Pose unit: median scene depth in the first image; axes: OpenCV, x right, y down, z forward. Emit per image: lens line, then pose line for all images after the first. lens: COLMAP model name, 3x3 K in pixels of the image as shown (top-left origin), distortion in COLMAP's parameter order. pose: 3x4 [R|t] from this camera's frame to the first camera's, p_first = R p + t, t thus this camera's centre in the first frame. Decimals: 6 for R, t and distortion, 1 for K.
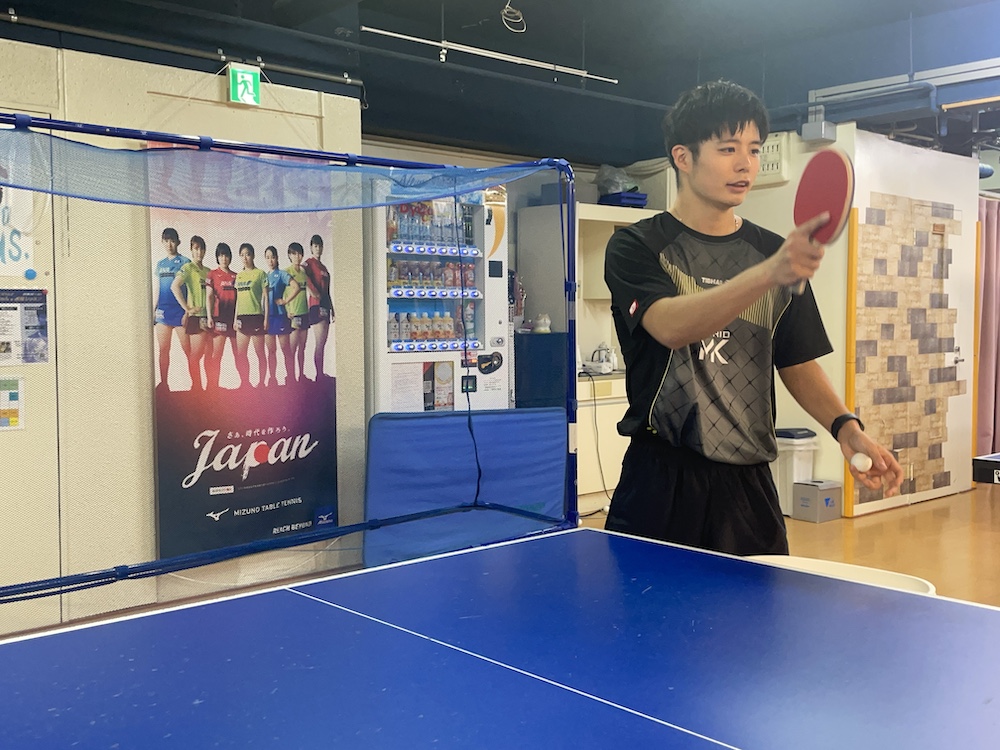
lens RADIAL K [[1057.3, 0, 500.5], [0, 1057.3, 366.6], [0, 0, 1]] dist [0.086661, 0.000000]
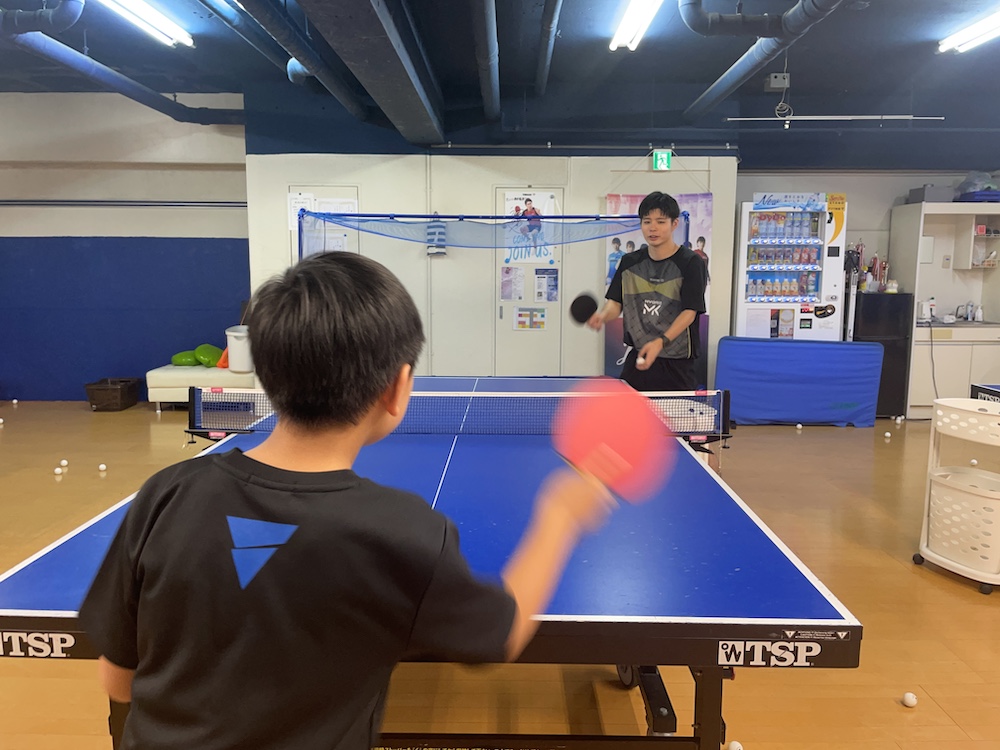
lens RADIAL K [[753.3, 0, 499.9], [0, 753.3, 377.3], [0, 0, 1]] dist [-0.000324, -0.011998]
pose [[0.726167, 0.102306, -0.679864, 0.441657], [-0.037733, 0.993307, 0.109171, -0.010738], [0.686482, -0.053623, 0.725167, -0.175370]]
